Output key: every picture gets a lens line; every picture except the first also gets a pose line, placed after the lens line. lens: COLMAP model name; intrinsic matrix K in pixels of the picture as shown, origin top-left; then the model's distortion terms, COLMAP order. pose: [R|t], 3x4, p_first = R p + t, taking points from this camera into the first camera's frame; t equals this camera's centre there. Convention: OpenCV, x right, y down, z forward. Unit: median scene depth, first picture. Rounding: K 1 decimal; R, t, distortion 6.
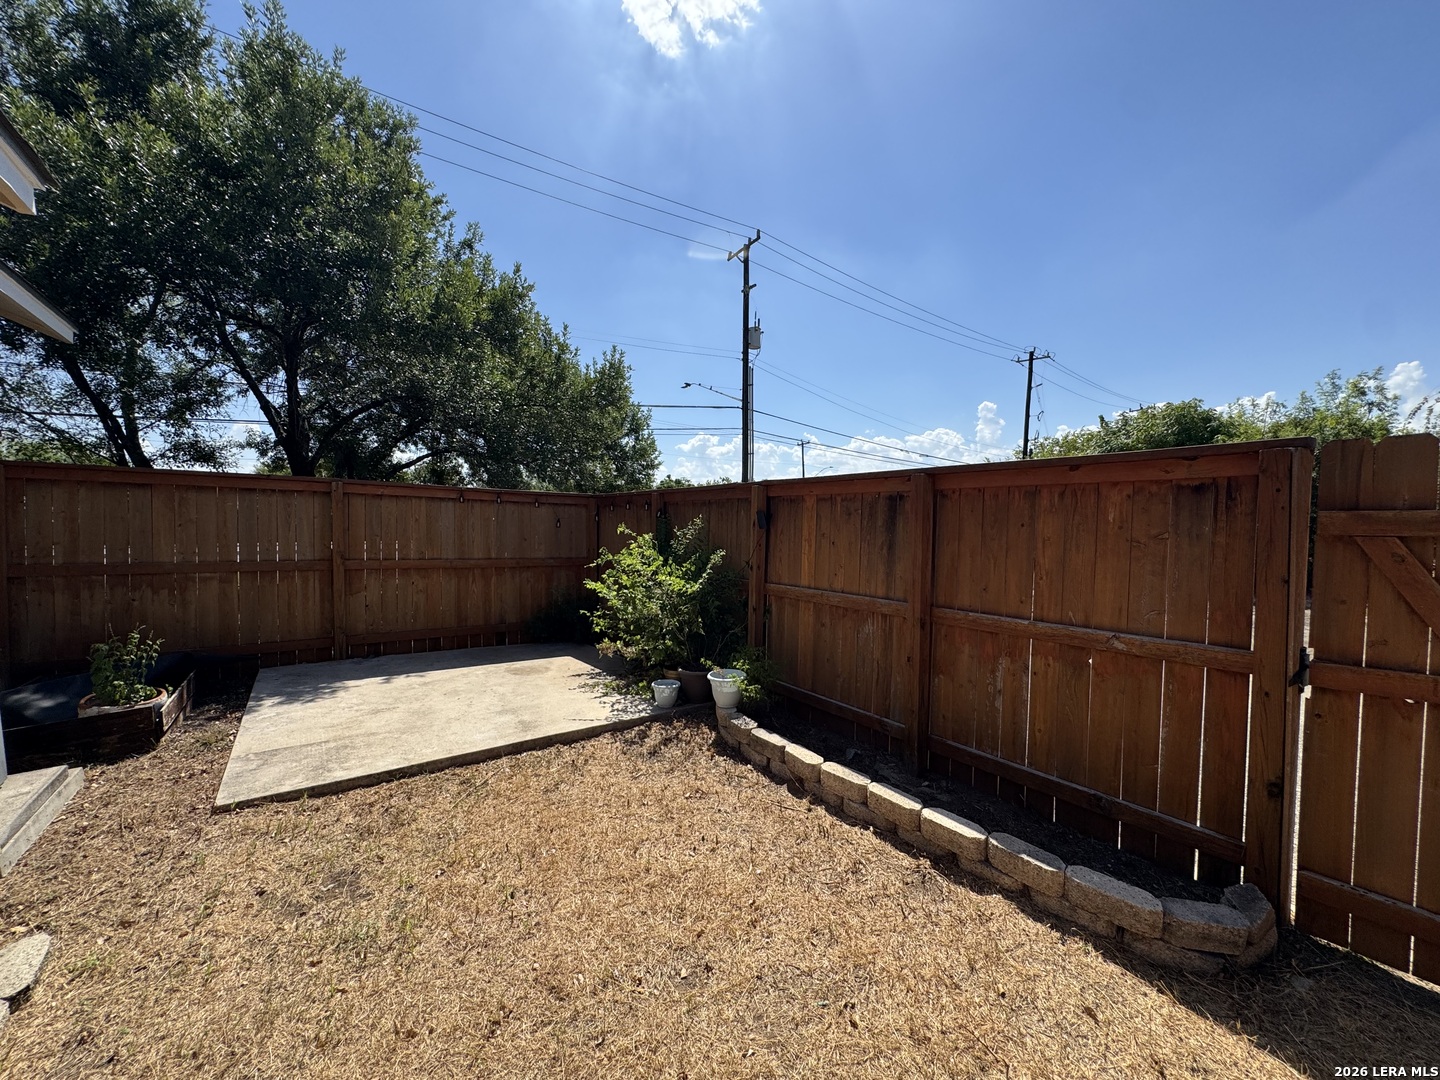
lens RADIAL K [[574.5, 0, 724.2], [0, 574.5, 541.1], [0, 0, 1]] dist [-0.009154, 0.002345]
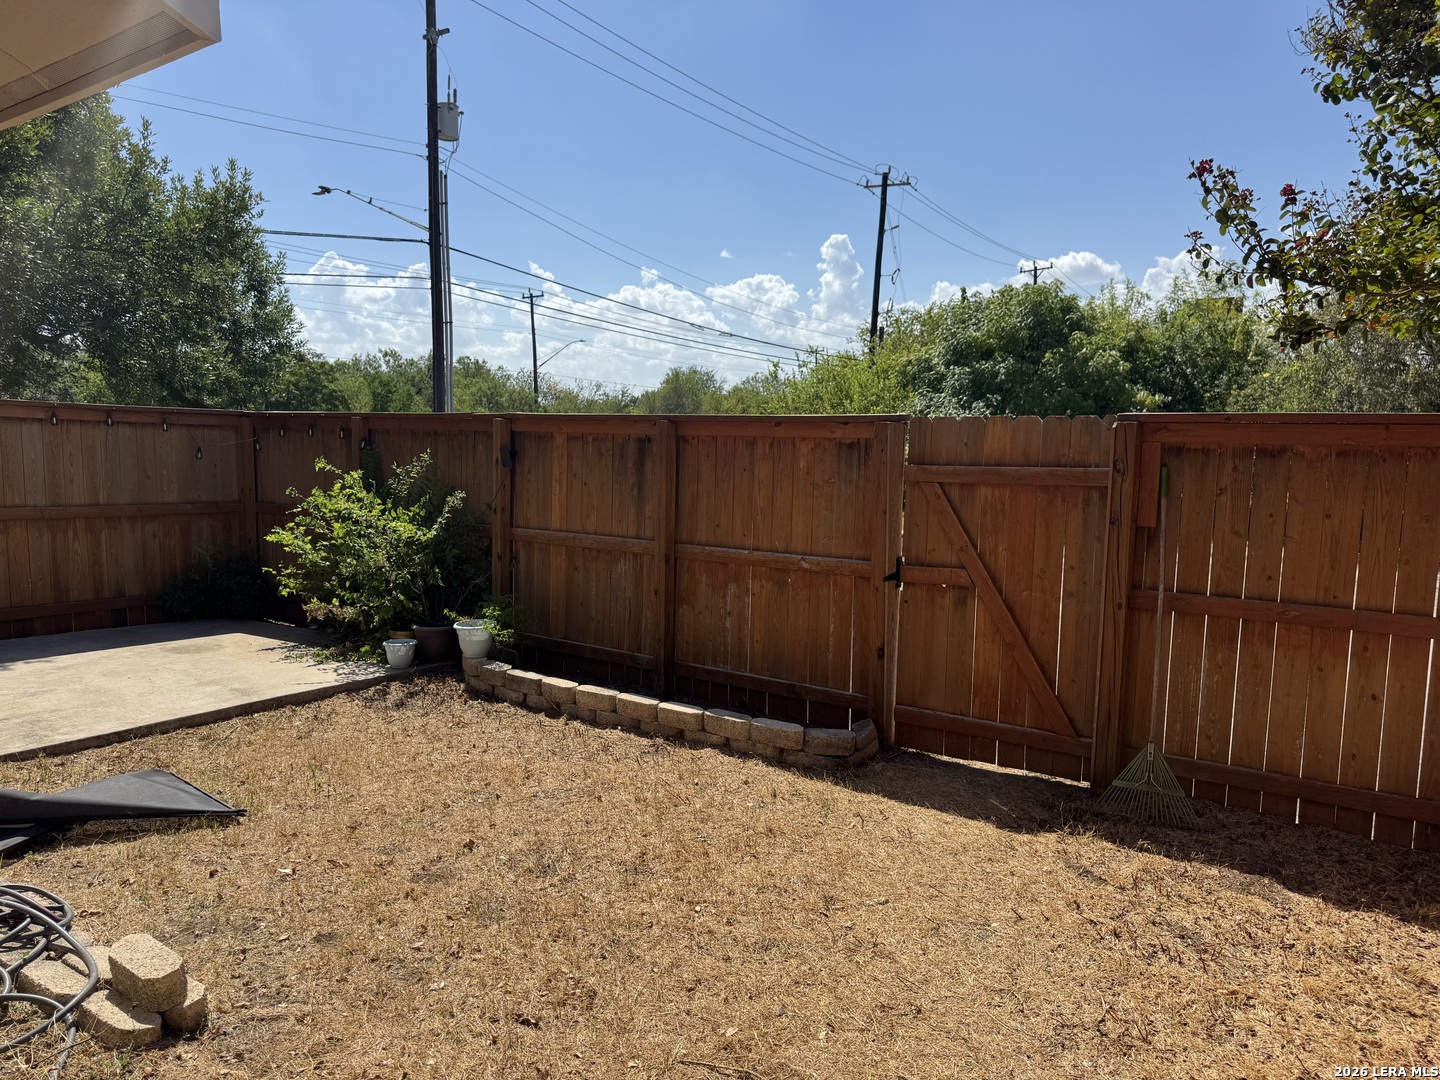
lens RADIAL K [[1018.3, 0, 719.0], [0, 1018.3, 538.7], [0, 0, 1]] dist [0.051259, -0.046944]
pose [[0.950529, -0.025188, 0.309613, -0.120356], [0.002813, 0.997364, 0.072502, -0.025894], [-0.310623, -0.068045, 0.948095, -0.657053]]
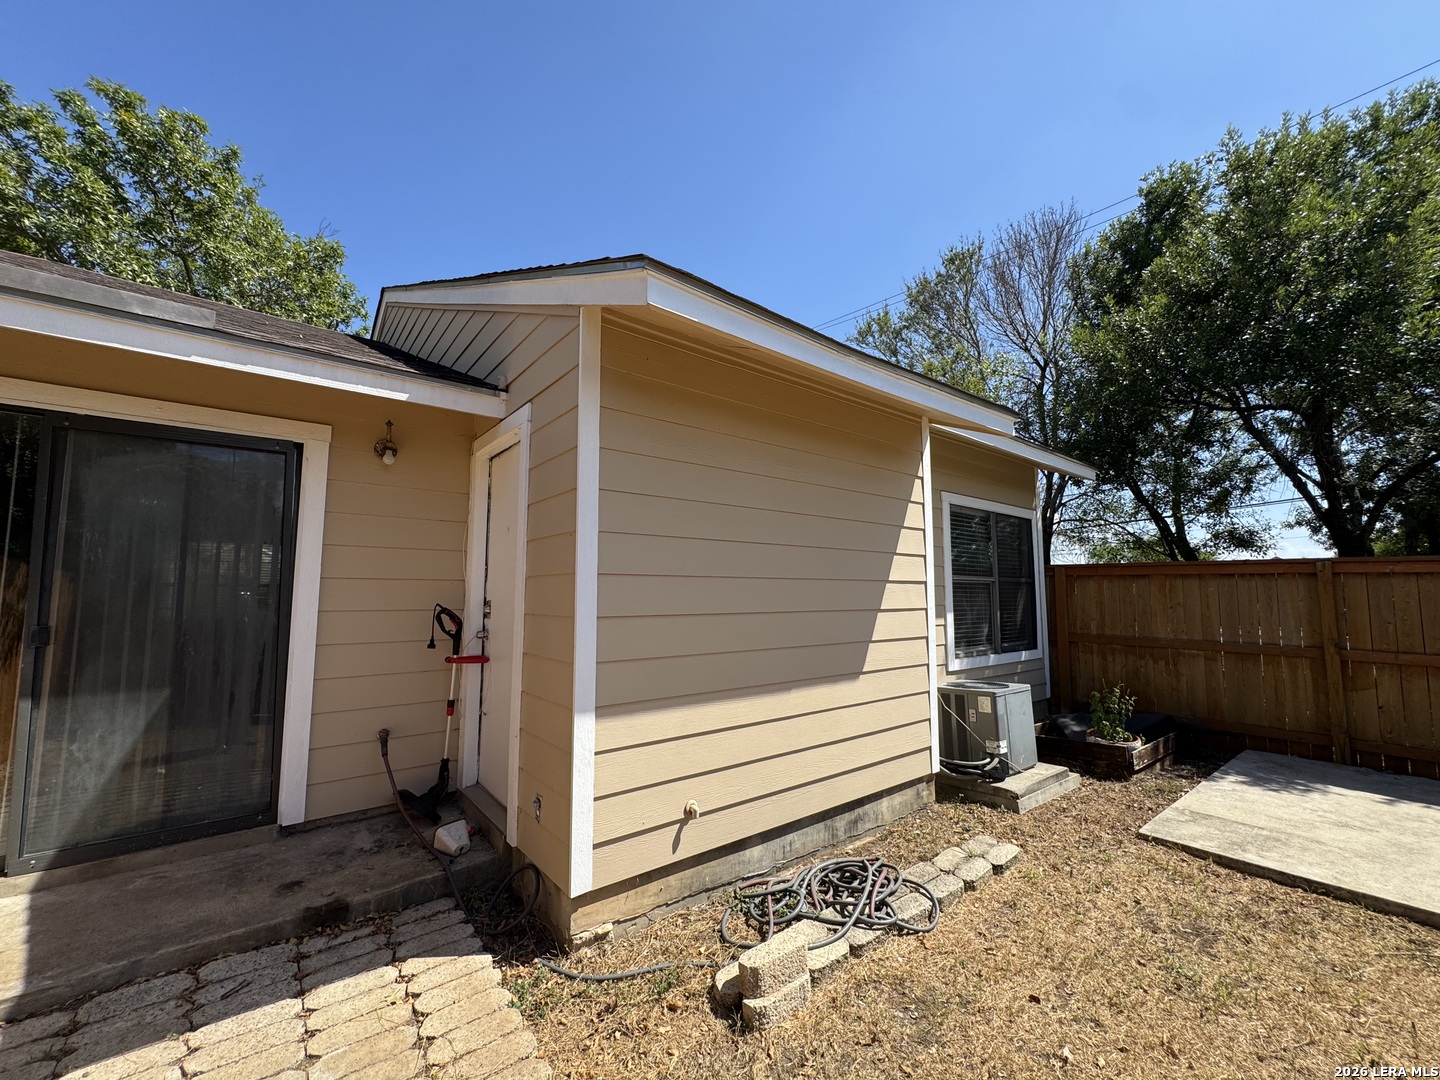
lens RADIAL K [[574.5, 0, 721.0], [0, 574.5, 542.4], [0, 0, 1]] dist [-0.009154, 0.002345]
pose [[0.049358, -0.102243, -0.993534, 0.244317], [-0.038803, 0.993799, -0.104198, -0.003002], [0.998027, 0.043695, 0.045085, -0.004012]]
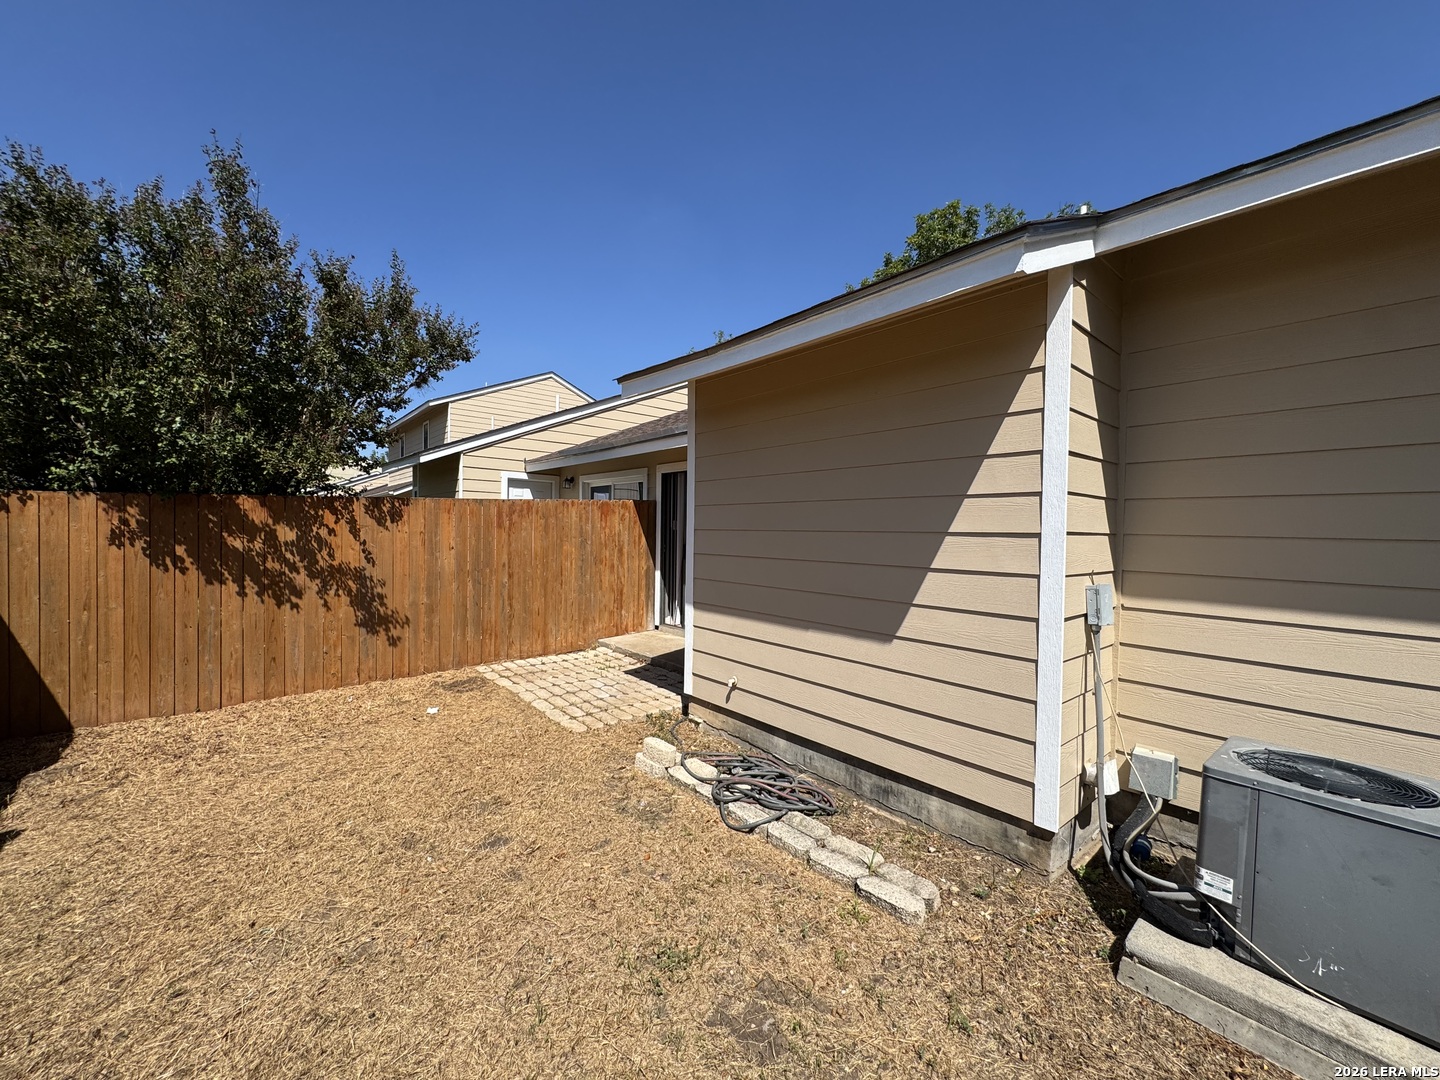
lens RADIAL K [[574.5, 0, 714.5], [0, 574.5, 542.1], [0, 0, 1]] dist [-0.009154, 0.002345]
pose [[-0.997367, -0.024201, -0.068363, -0.285175], [-0.027900, 0.998168, 0.053677, -0.061639], [0.066939, 0.055443, -0.996215, 0.919577]]
